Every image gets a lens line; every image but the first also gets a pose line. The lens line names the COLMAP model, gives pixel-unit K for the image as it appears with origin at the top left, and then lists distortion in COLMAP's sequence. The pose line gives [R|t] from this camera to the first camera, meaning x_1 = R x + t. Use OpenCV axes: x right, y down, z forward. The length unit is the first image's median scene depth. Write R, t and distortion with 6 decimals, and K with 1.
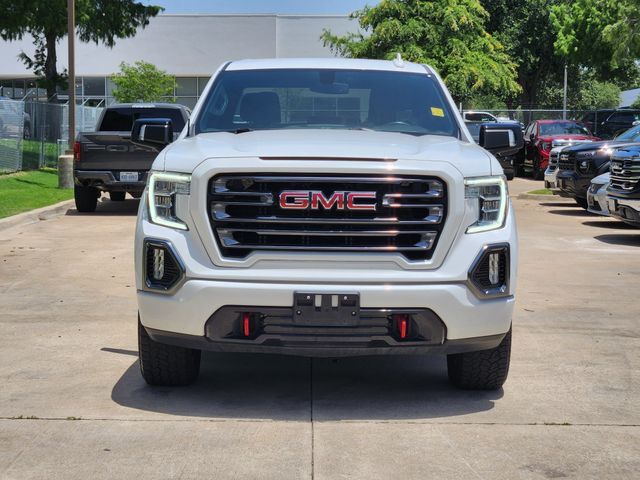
lens RADIAL K [[1297.7, 0, 320.0], [0, 1297.7, 240.0], [0, 0, 1]] dist [-0.703676, 6.570875]
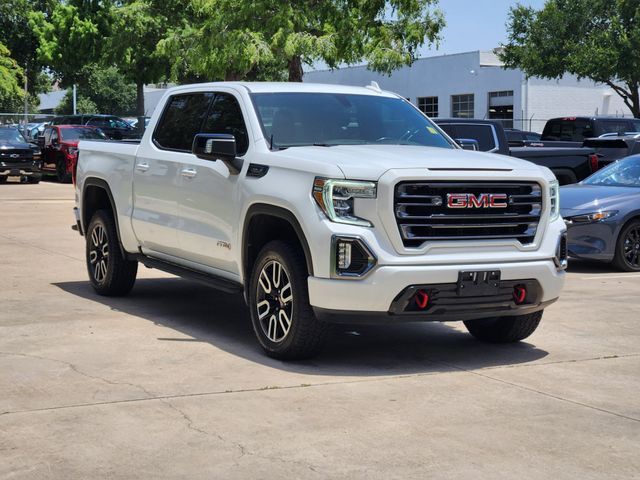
lens RADIAL K [[1297.7, 0, 320.0], [0, 1297.7, 240.0], [0, 0, 1]] dist [-0.703676, 6.570875]
pose [[0.882167, -0.034922, 0.469641, -0.744821], [0.035390, 0.999343, 0.007834, -0.006470], [-0.469606, 0.009710, 0.882823, -0.082052]]
